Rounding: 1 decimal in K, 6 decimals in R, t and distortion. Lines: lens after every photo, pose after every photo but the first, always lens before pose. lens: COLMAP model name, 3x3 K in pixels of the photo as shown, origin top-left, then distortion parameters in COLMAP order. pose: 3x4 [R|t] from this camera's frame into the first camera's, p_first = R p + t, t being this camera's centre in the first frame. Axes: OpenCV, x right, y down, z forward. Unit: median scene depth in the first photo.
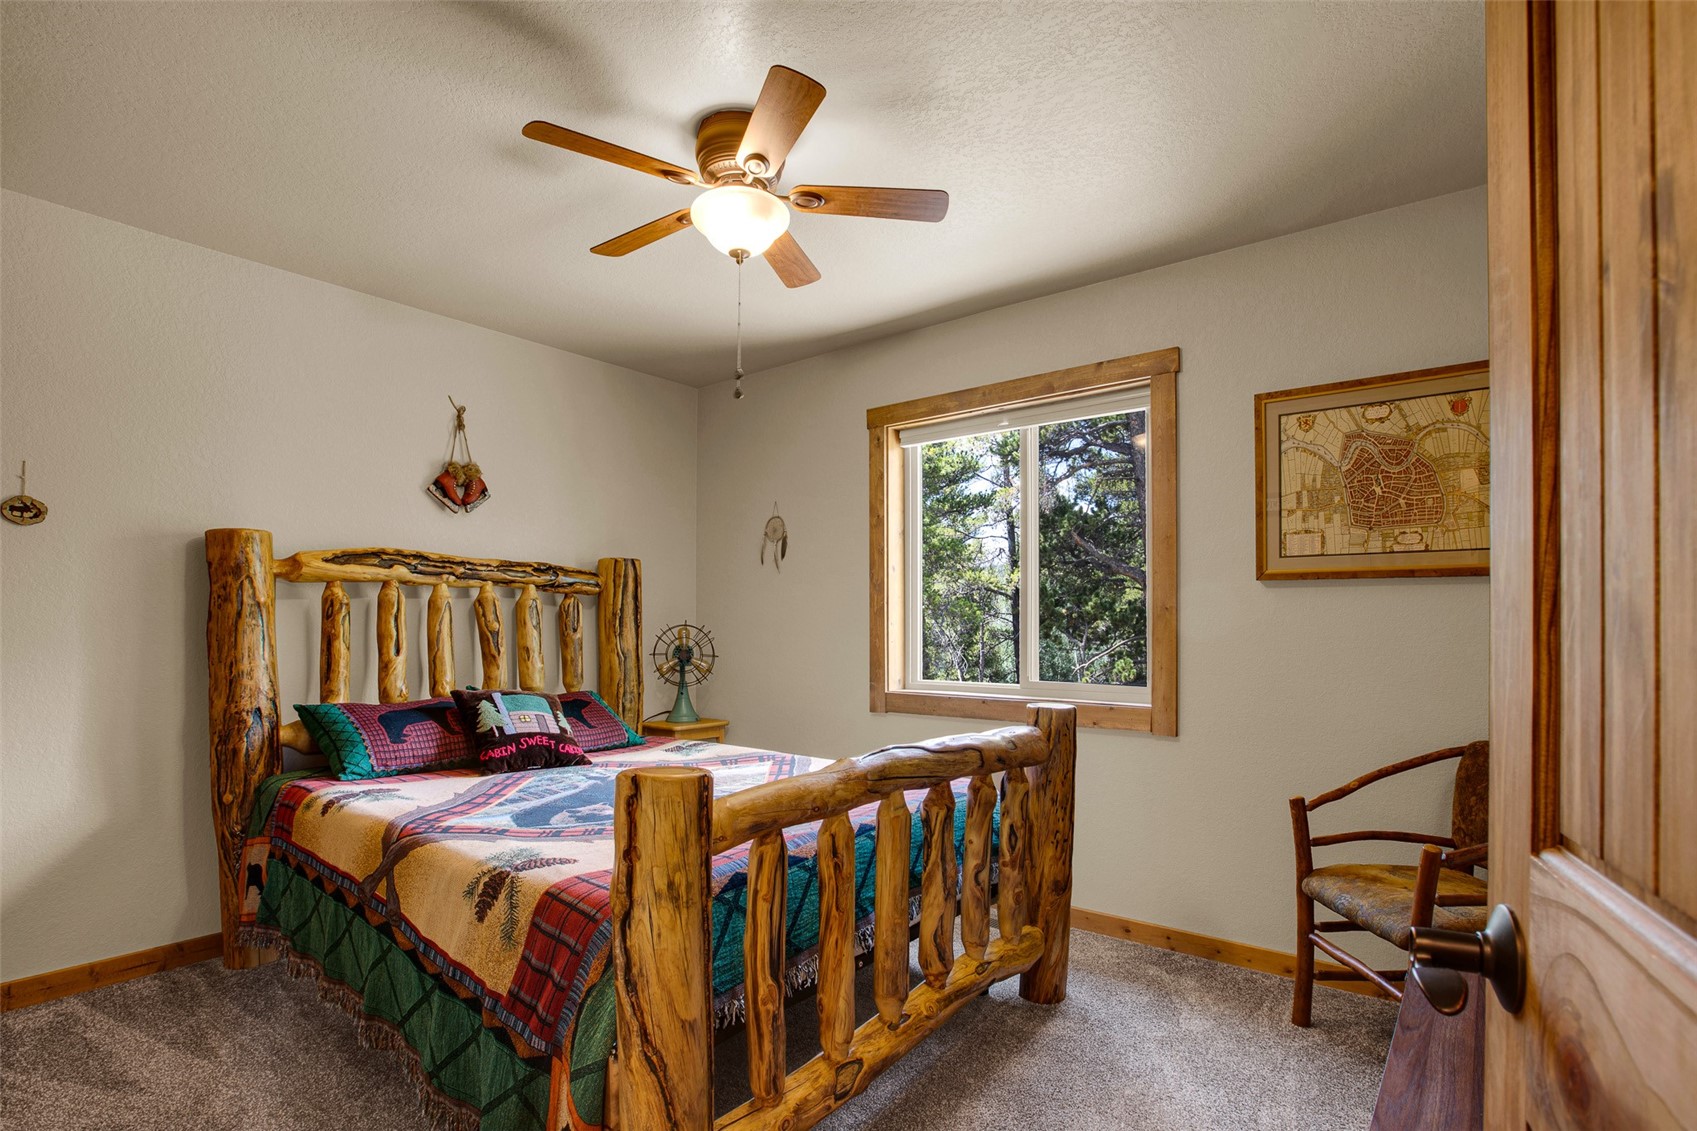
lens RADIAL K [[821.6, 0, 848.4], [0, 821.6, 630.9], [0, 0, 1]] dist [-0.095616, 0.059777]
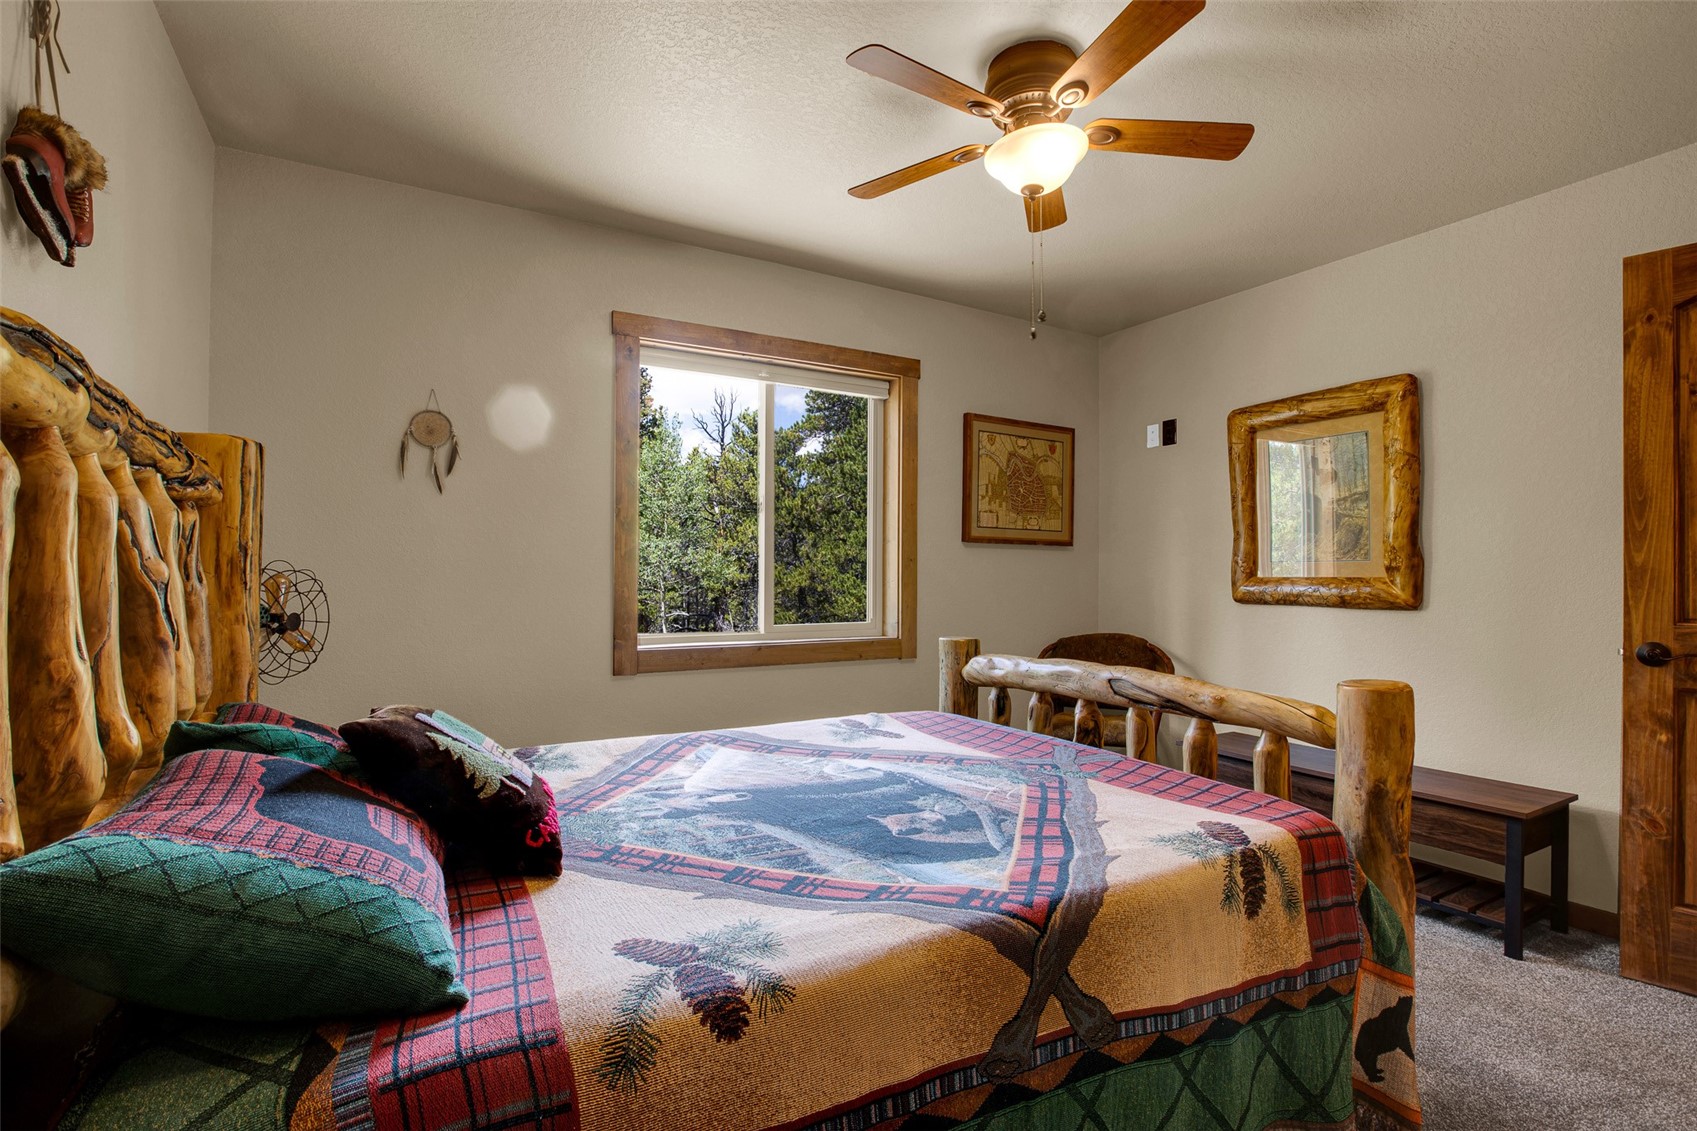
lens RADIAL K [[788.3, 0, 848.5], [0, 788.3, 565.5], [0, 0, 1]] dist [-0.059161, 0.022438]
pose [[0.357345, 0.012276, 0.933892, -0.912475], [0.001441, 0.999905, -0.013695, -0.002423], [-0.933971, 0.006240, 0.357293, 0.726557]]
